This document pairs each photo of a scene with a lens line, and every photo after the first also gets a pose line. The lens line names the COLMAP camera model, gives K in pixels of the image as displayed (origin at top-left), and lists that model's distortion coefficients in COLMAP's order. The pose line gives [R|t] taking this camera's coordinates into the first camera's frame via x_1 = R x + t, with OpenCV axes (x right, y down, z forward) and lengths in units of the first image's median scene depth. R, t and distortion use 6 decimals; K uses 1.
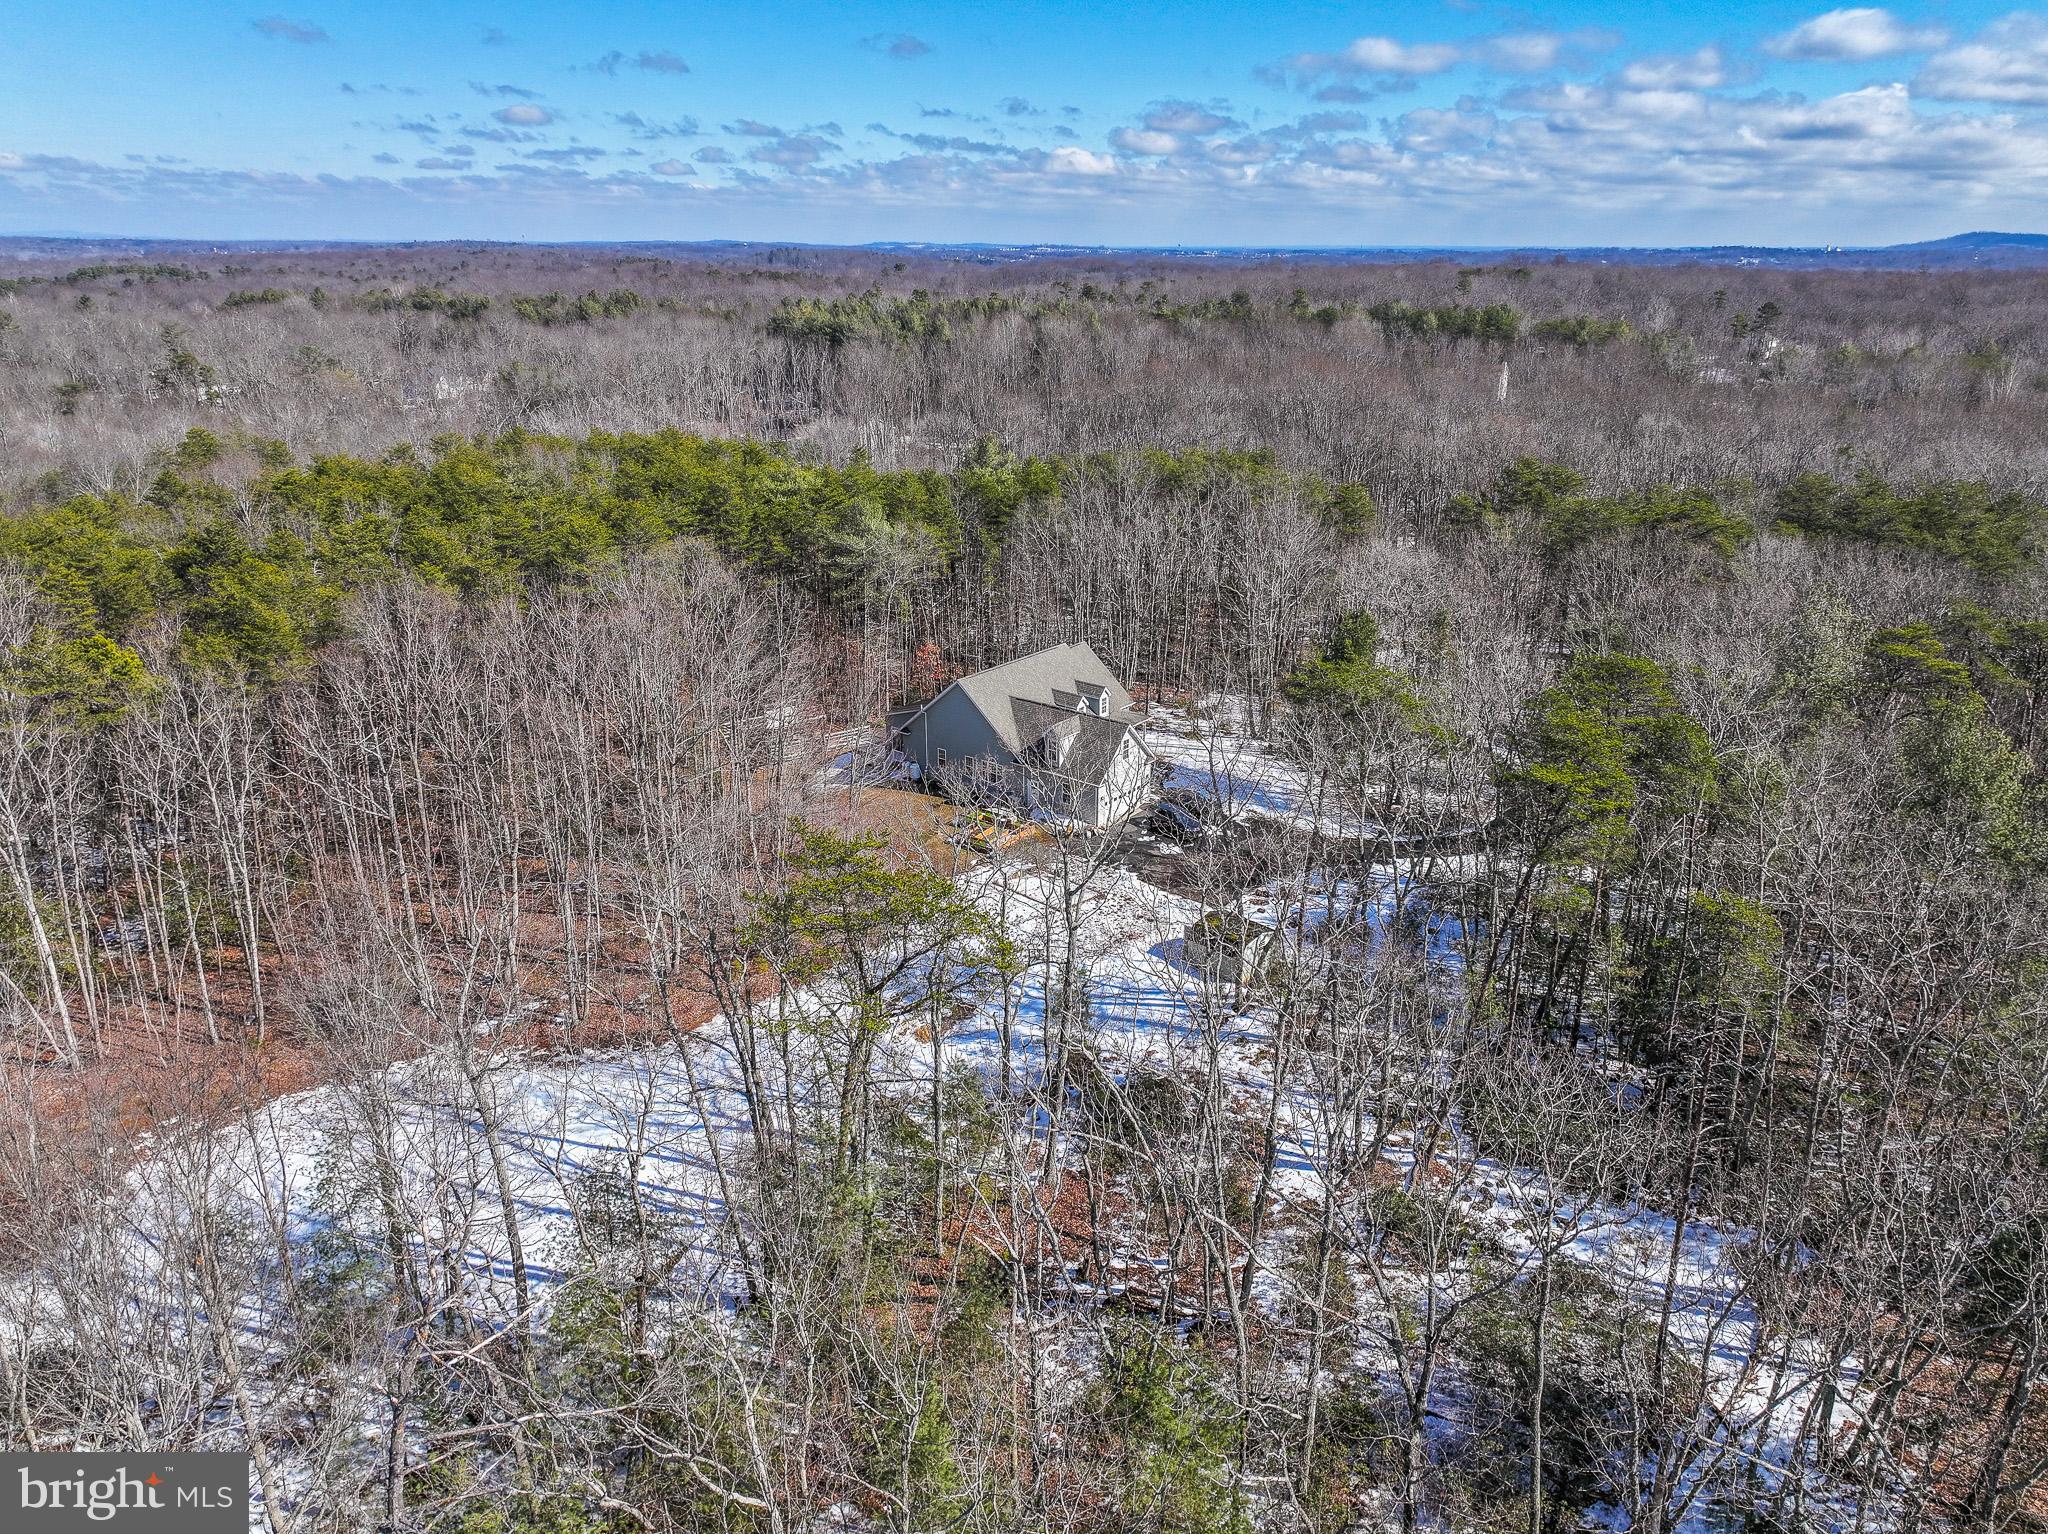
lens RADIAL K [[1434.7, 0, 1029.2], [0, 1434.7, 761.4], [0, 0, 1]] dist [0.007452, -0.006077]
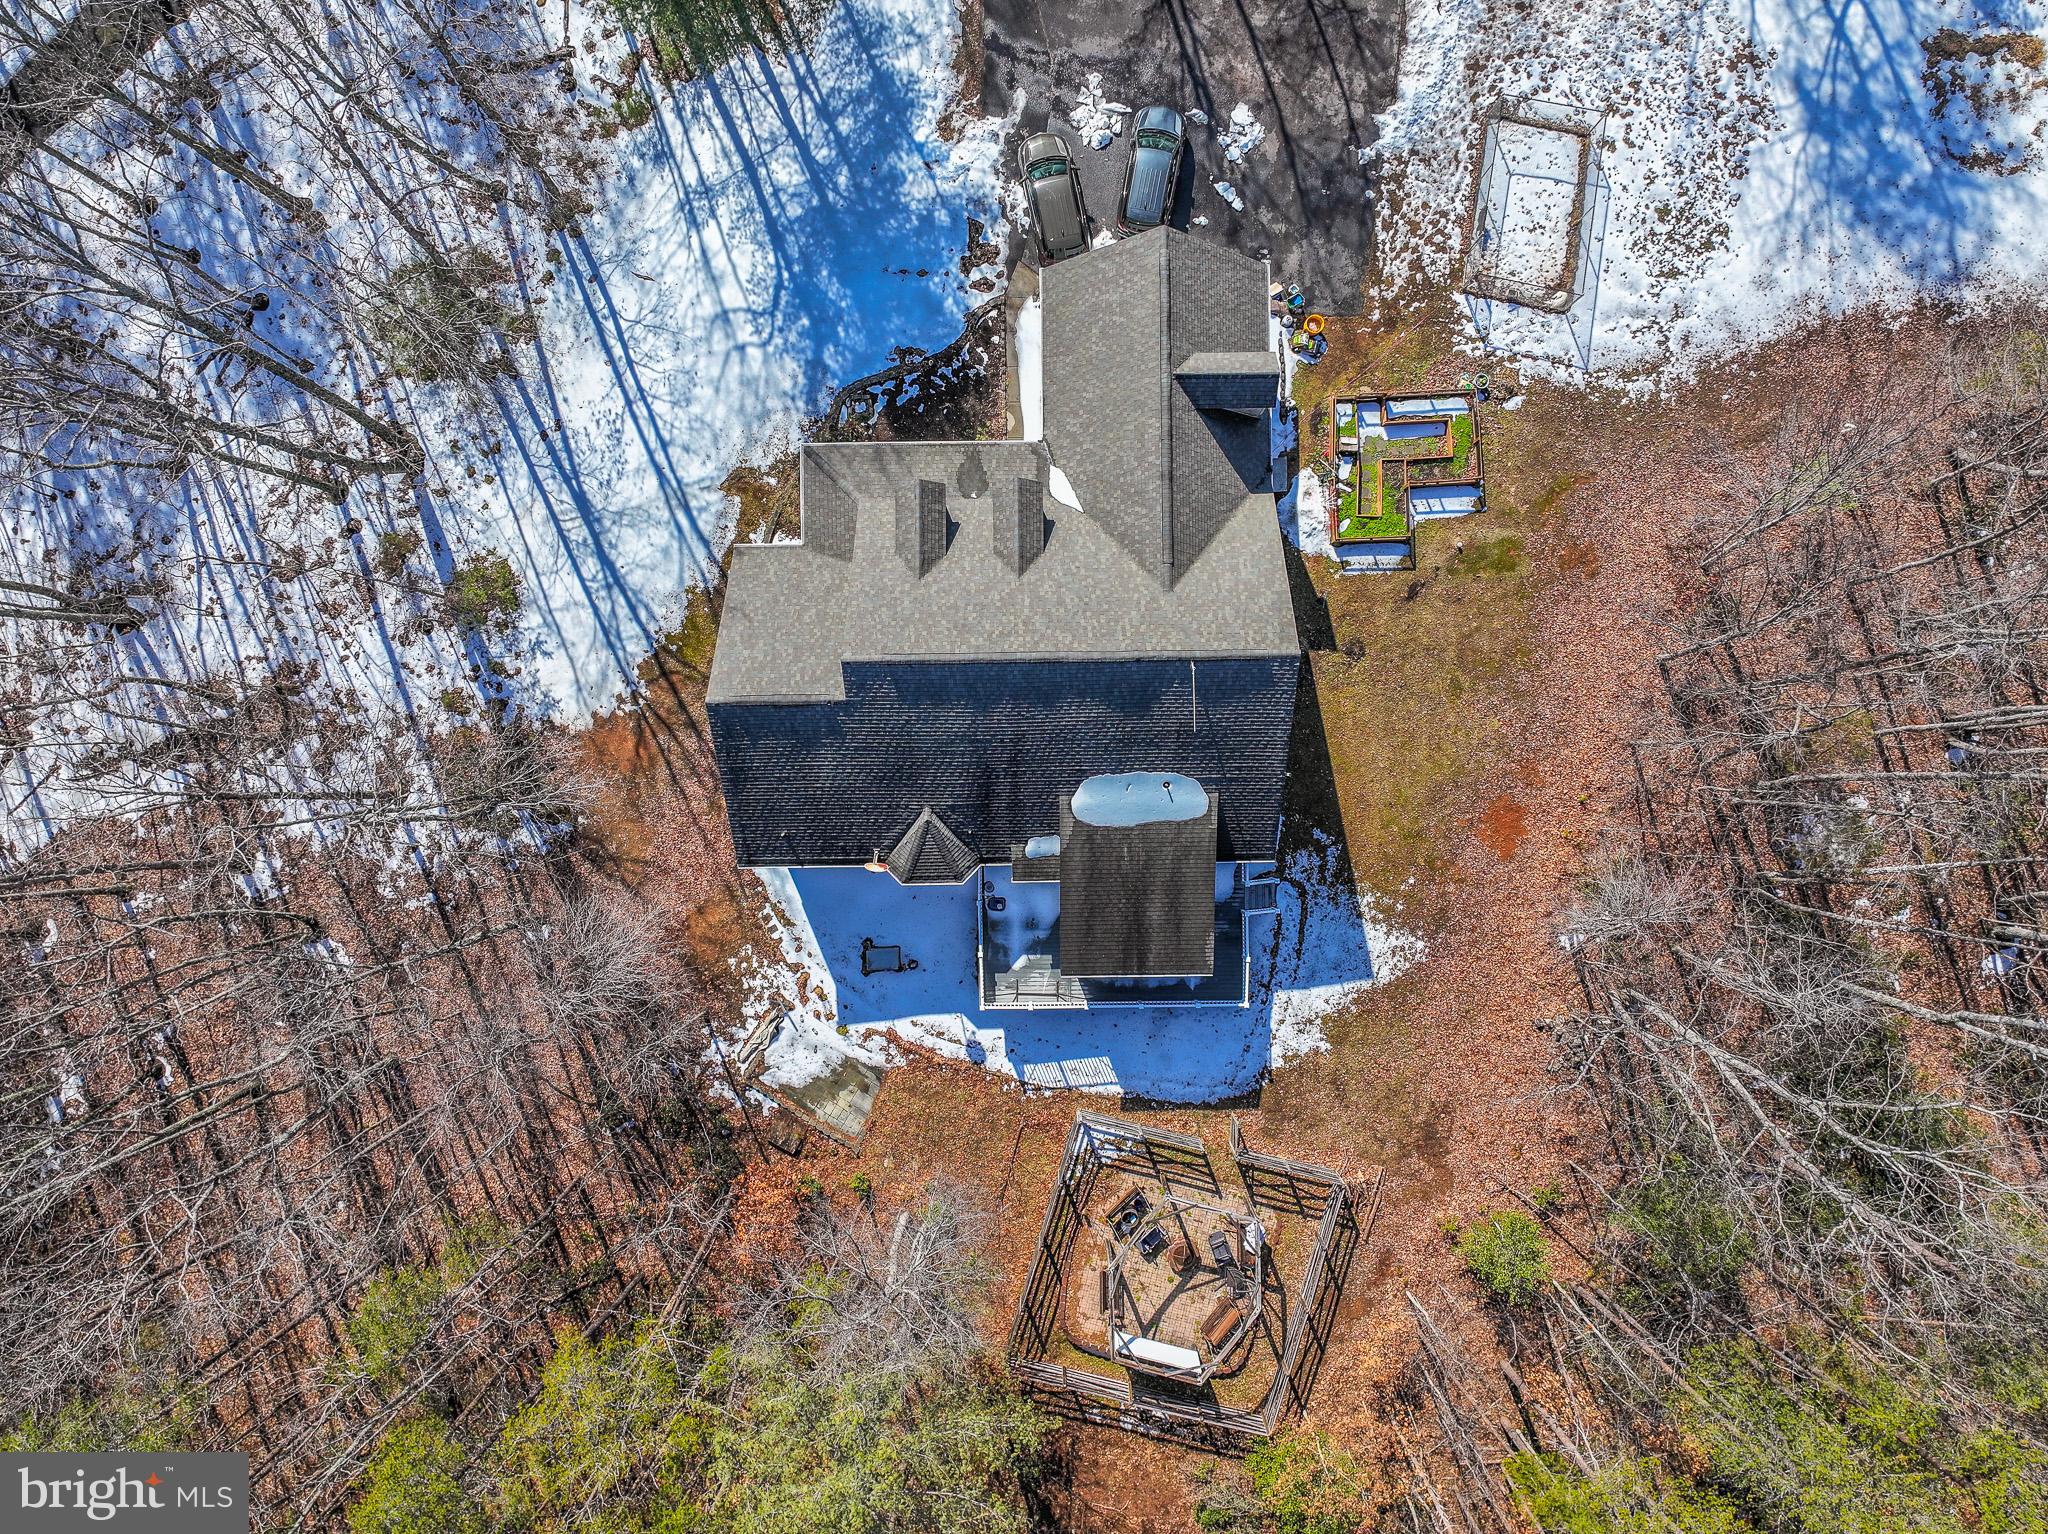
lens RADIAL K [[1434.7, 0, 1029.2], [0, 1434.7, 761.4], [0, 0, 1]] dist [0.007452, -0.006077]
pose [[-0.628706, -0.777642, 0.001100, -0.026528], [0.269692, -0.216713, 0.938244, -0.443816], [-0.729380, 0.590176, 0.345973, 0.919321]]
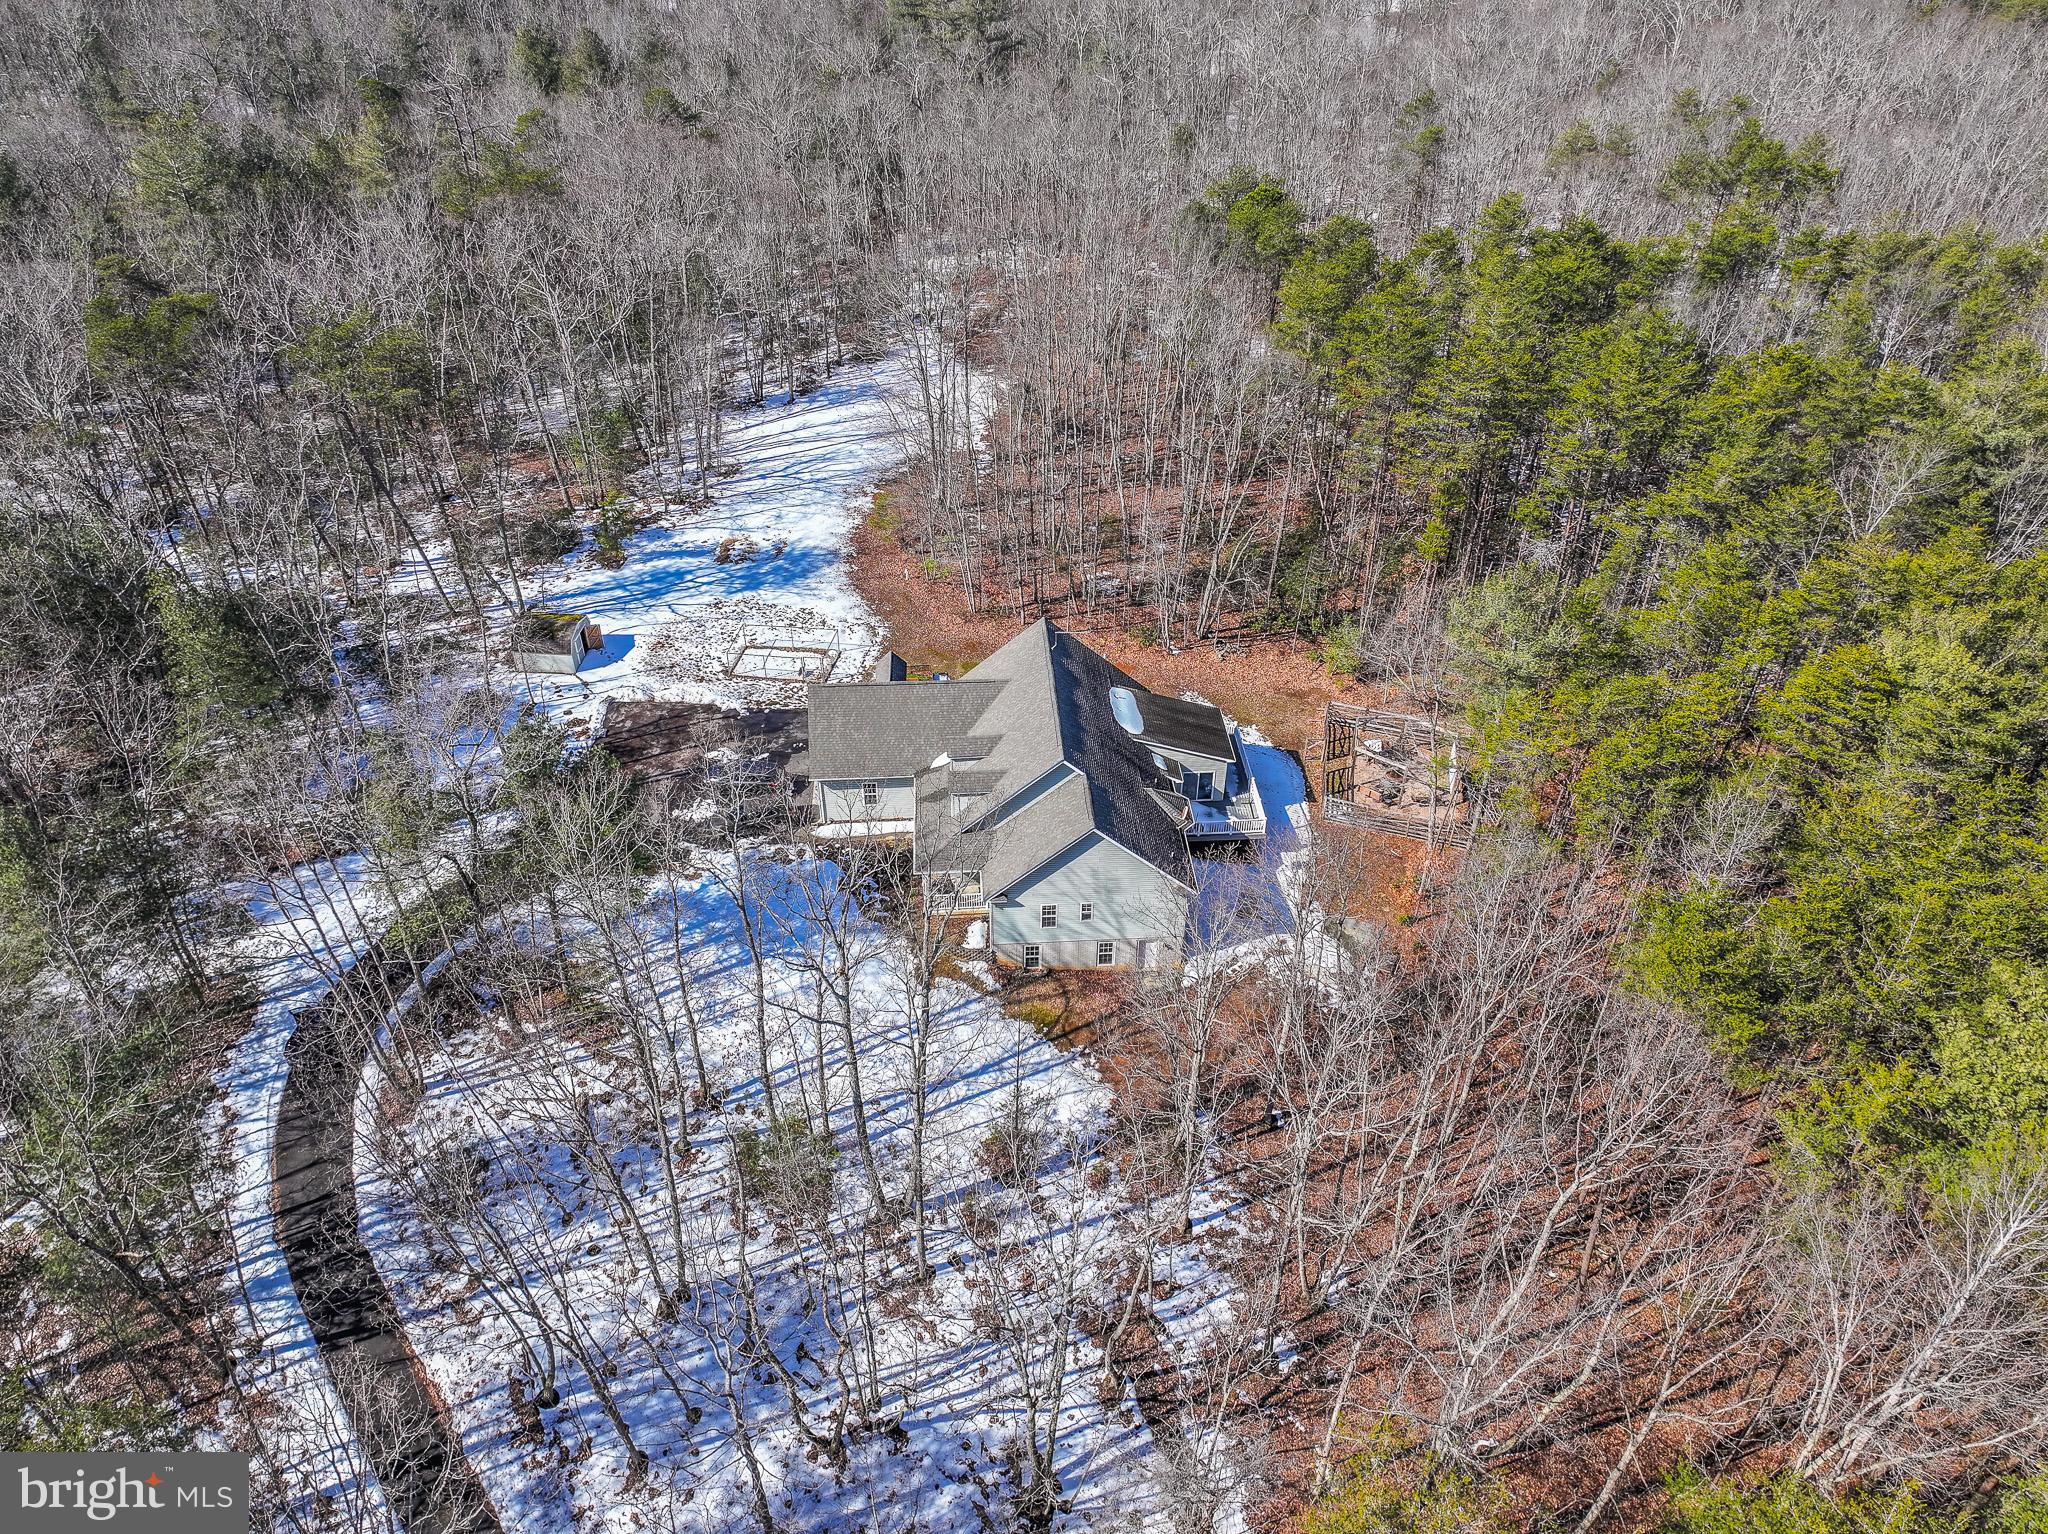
lens RADIAL K [[1434.7, 0, 1029.2], [0, 1434.7, 761.4], [0, 0, 1]] dist [0.007452, -0.006077]
pose [[-0.745056, 0.396365, -0.536457, 0.384845], [-0.232207, 0.599832, 0.765690, -0.579309], [0.625277, 0.695051, -0.354870, 1.293788]]
